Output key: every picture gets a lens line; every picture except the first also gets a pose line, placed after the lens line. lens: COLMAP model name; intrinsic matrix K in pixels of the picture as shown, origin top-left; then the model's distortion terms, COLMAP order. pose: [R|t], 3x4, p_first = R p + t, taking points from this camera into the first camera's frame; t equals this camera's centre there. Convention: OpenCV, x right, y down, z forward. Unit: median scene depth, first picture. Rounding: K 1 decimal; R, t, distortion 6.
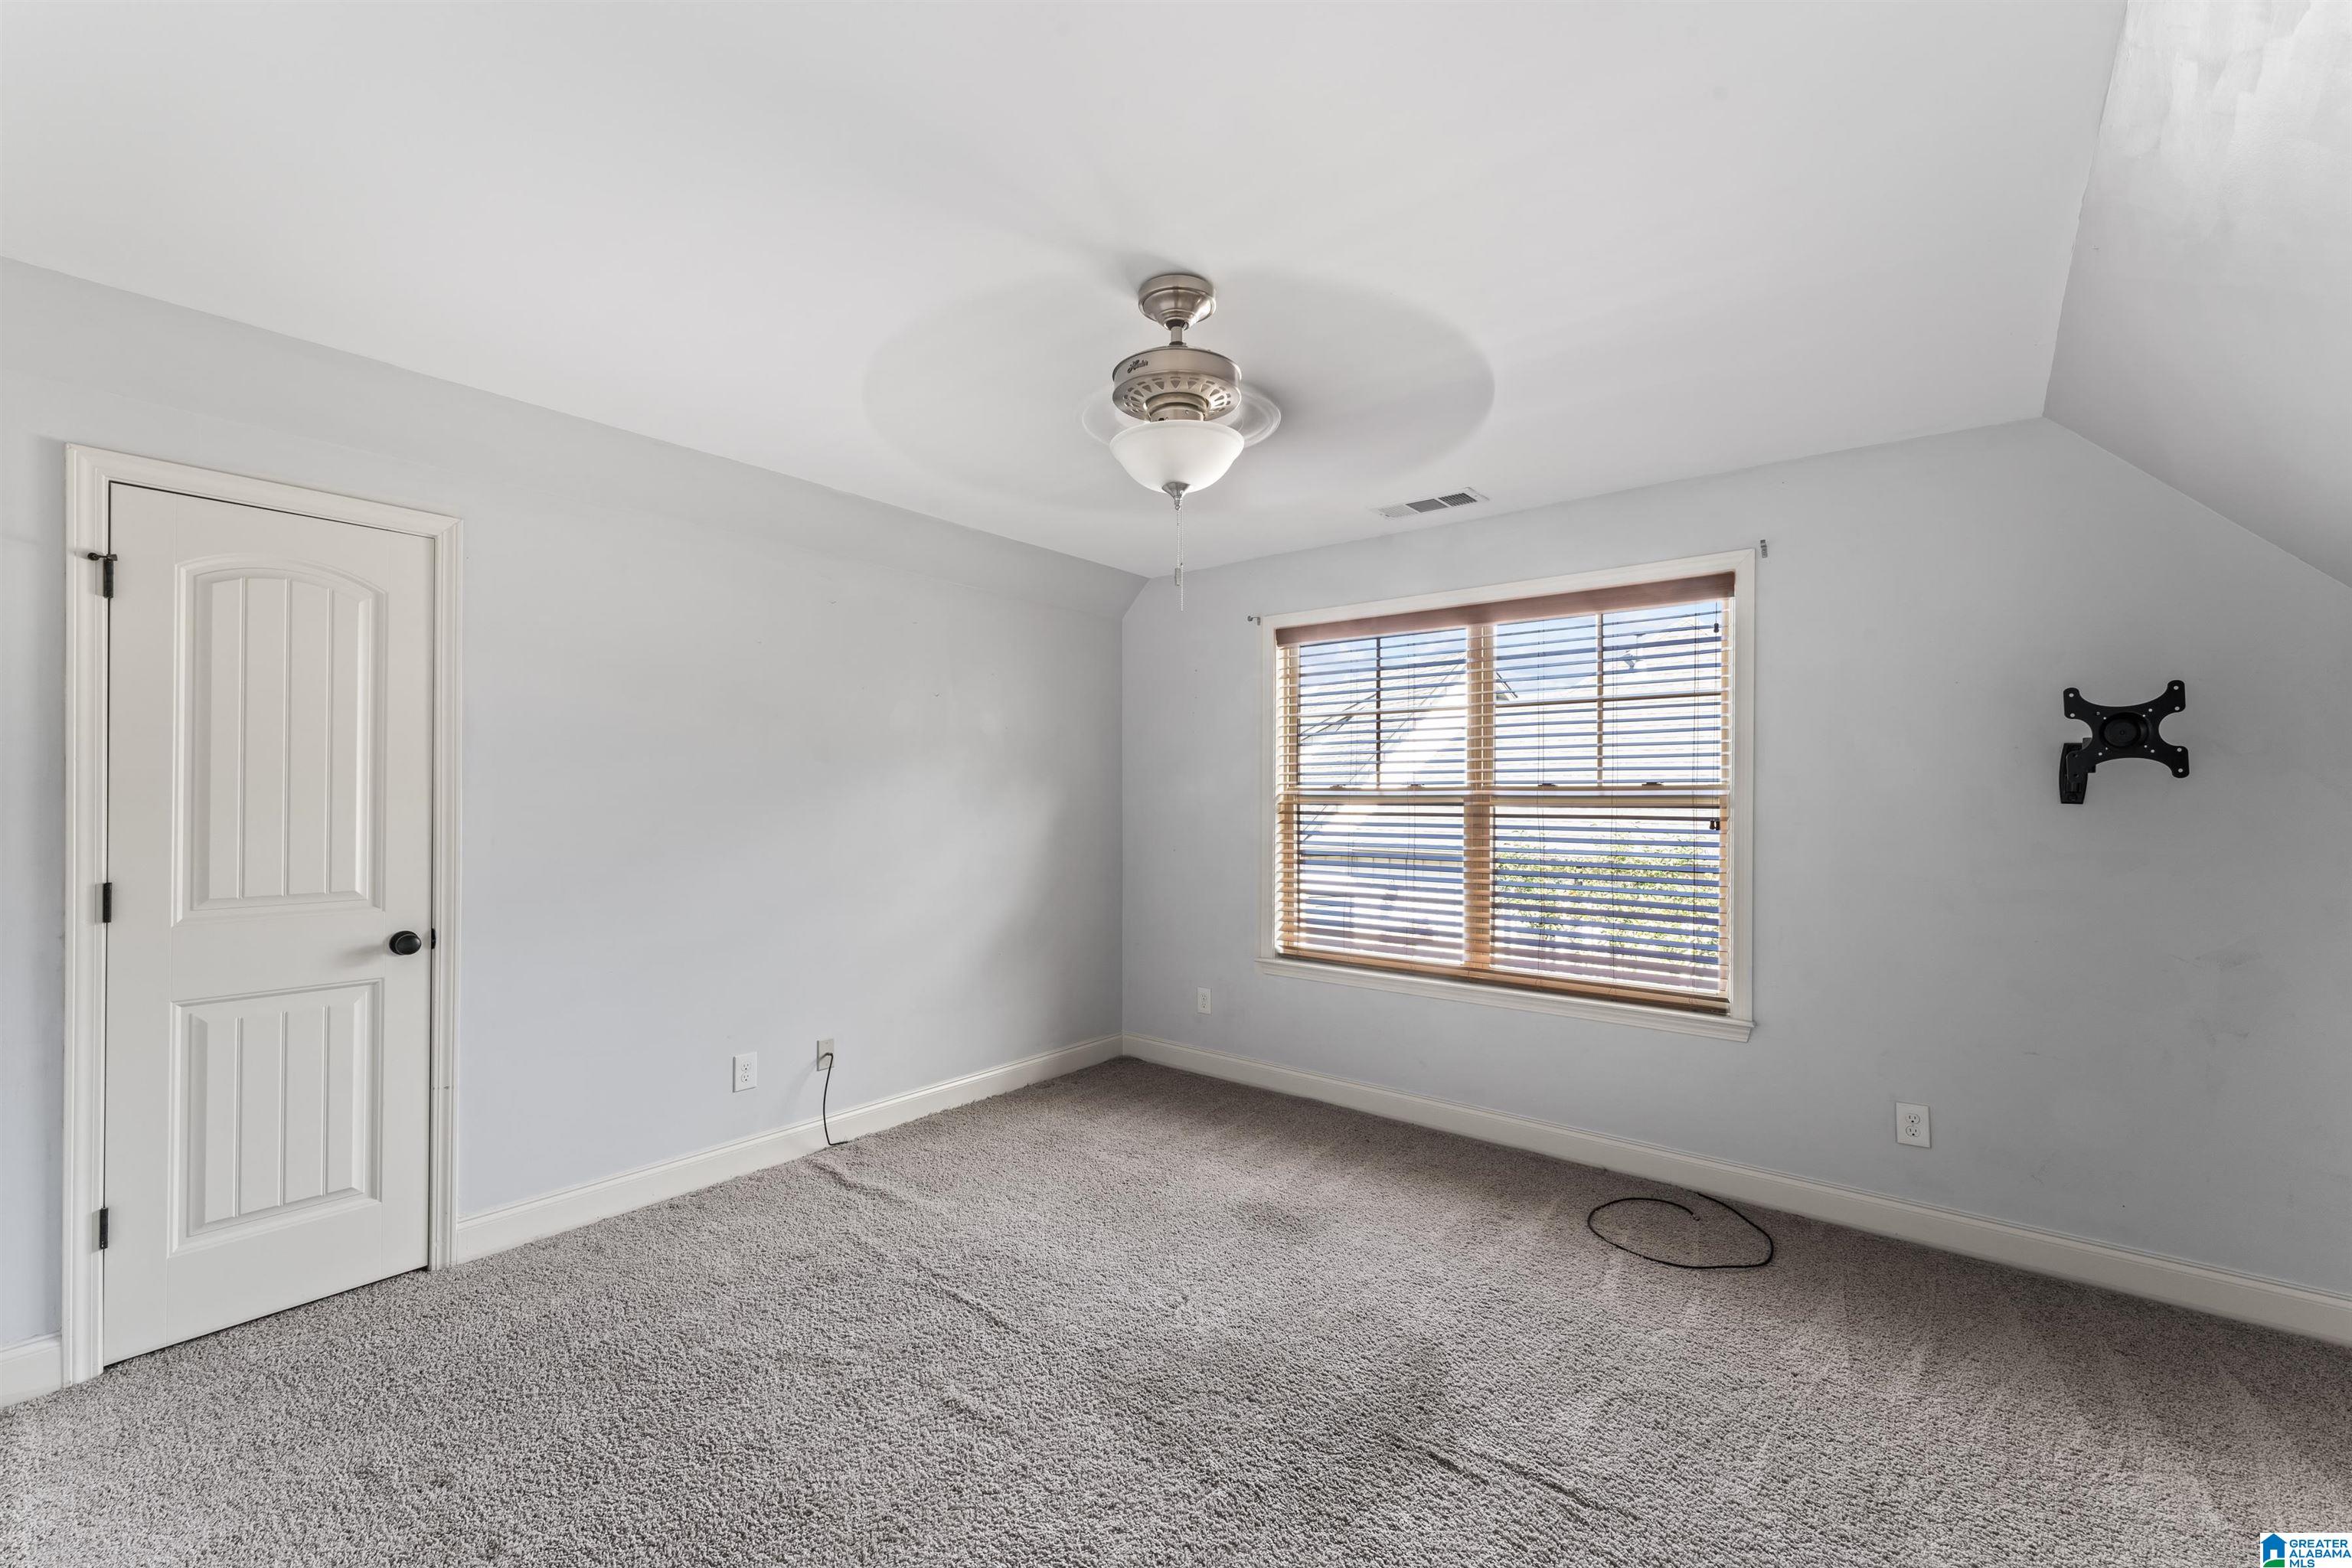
lens RADIAL K [[937.3, 0, 1172.3], [0, 937.3, 795.2], [0, 0, 1]] dist [0.000908, 0.000044]
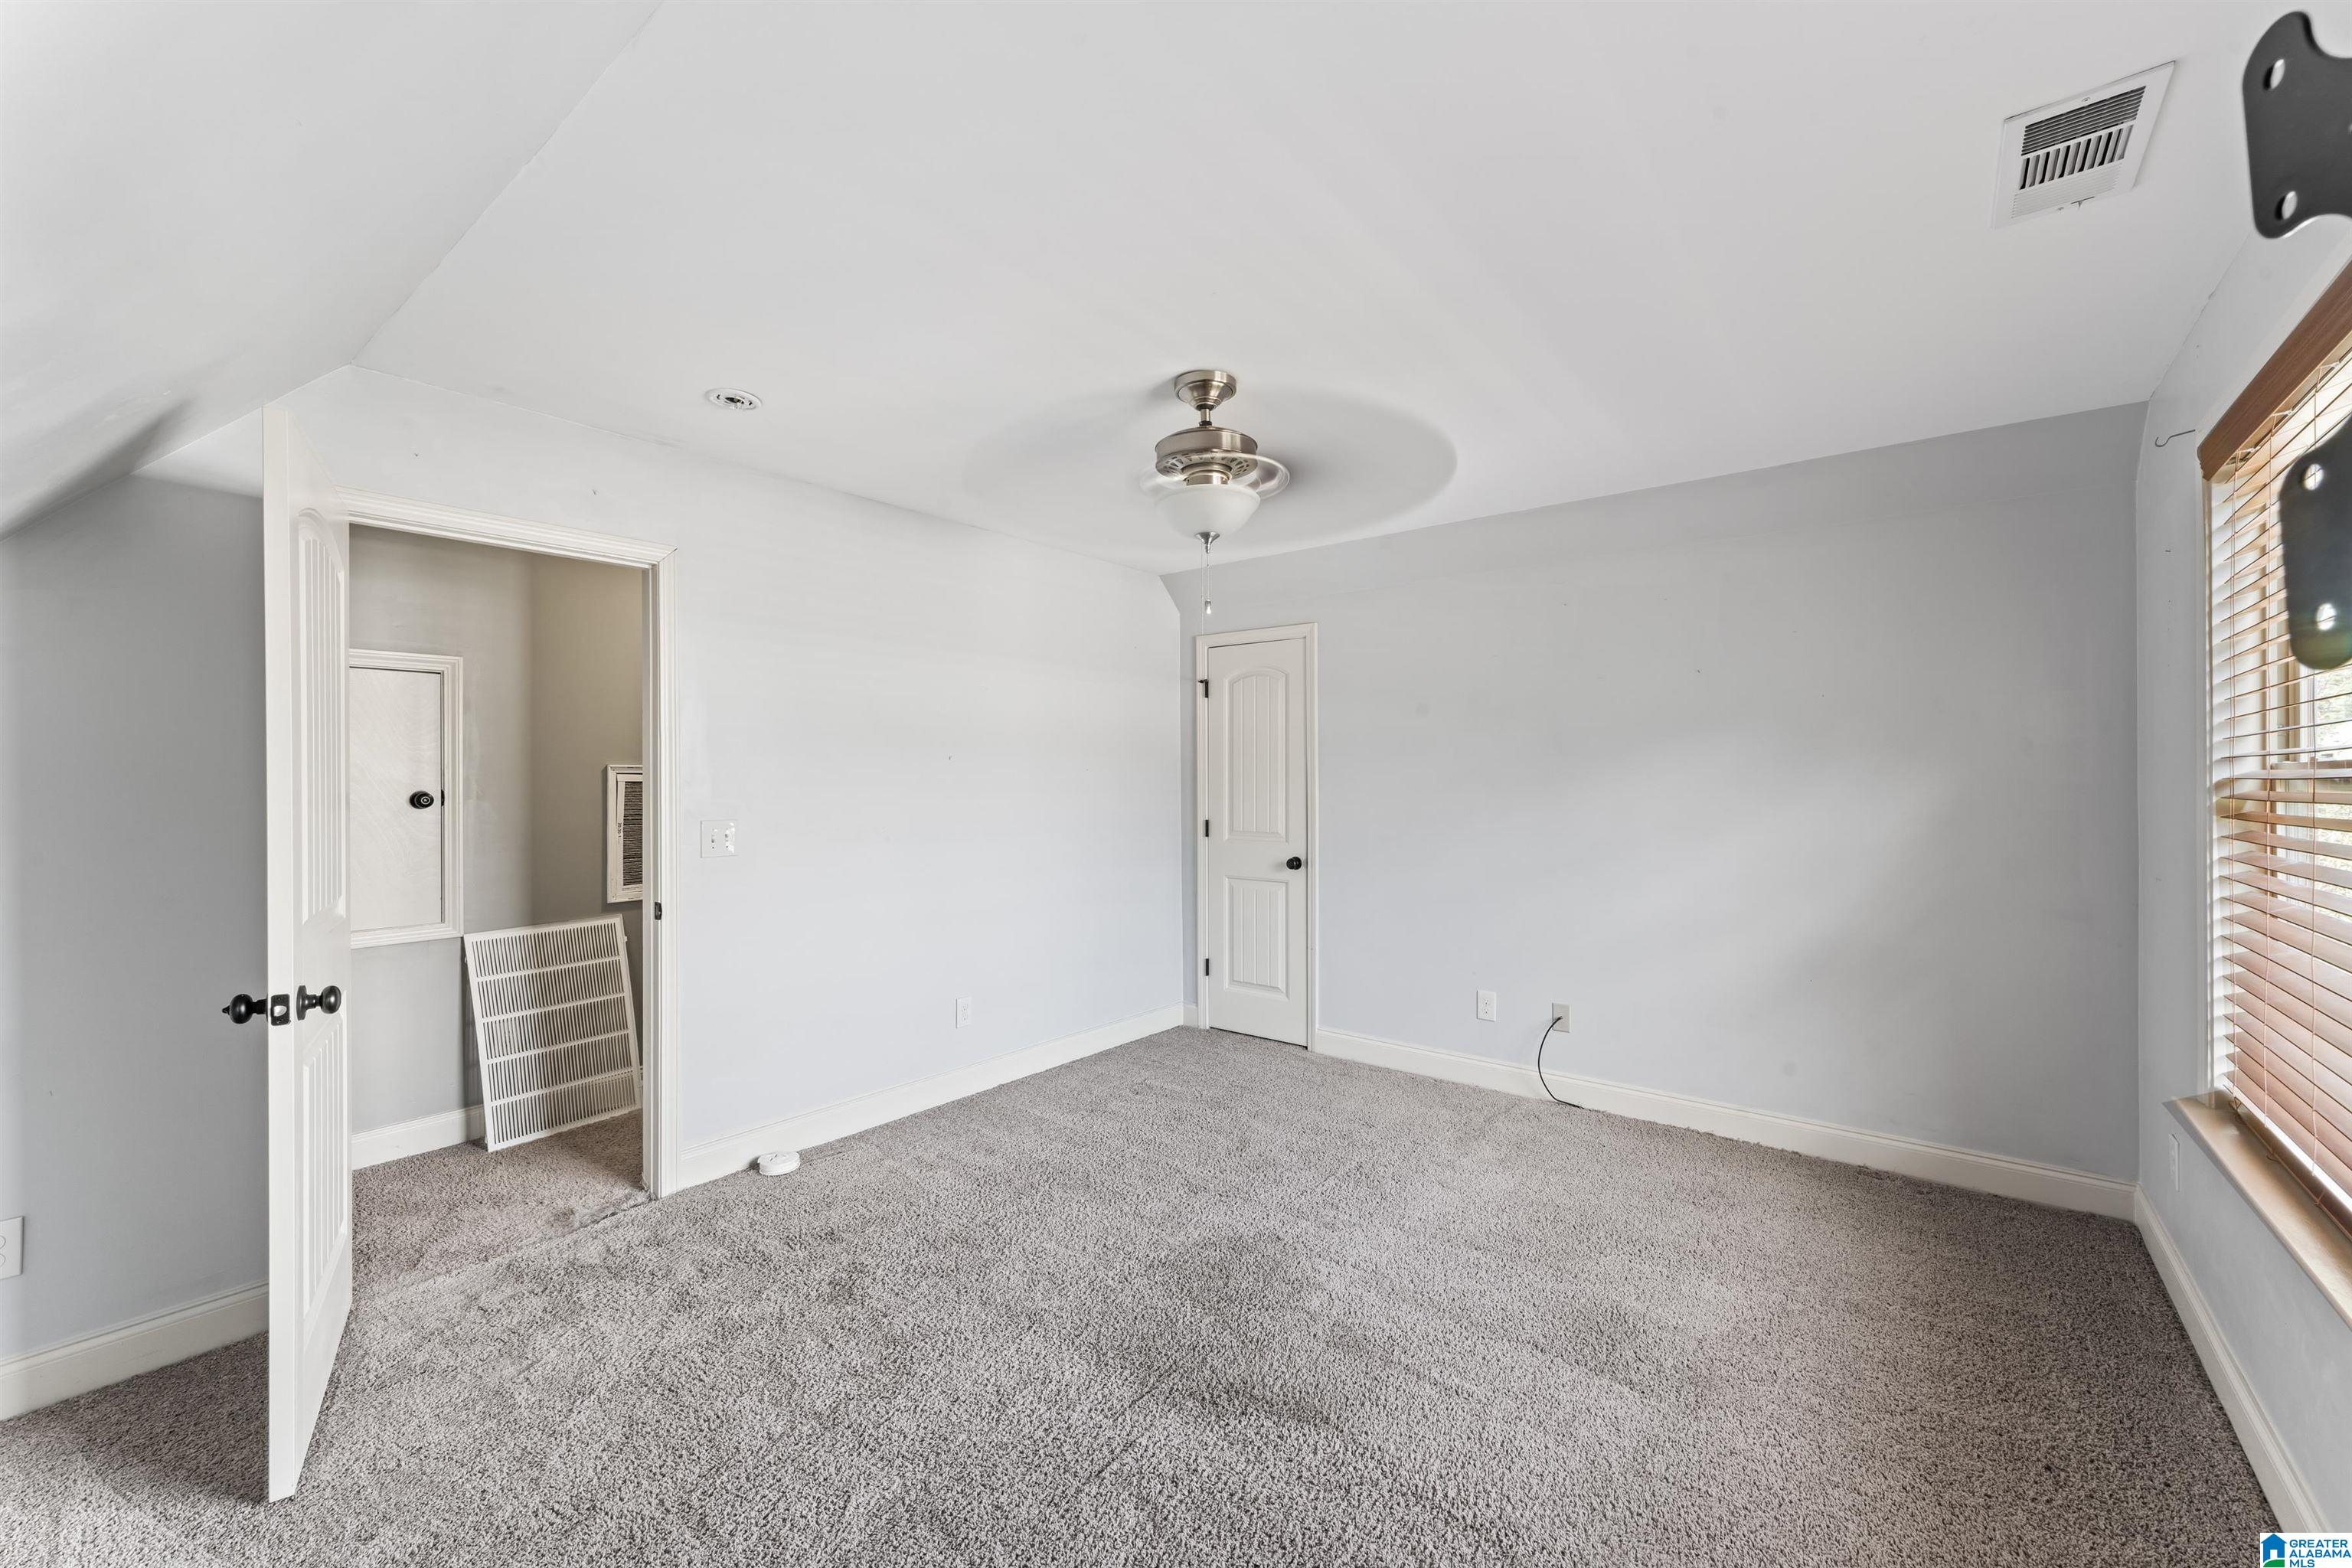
lens RADIAL K [[937.3, 0, 1171.3], [0, 937.3, 779.4], [0, 0, 1]] dist [0.000908, 0.000044]
pose [[0.007664, -0.005037, -0.999958, 0.988438], [0.003810, 0.999980, -0.005008, 0.003208], [0.999963, -0.003771, 0.007683, 0.734191]]
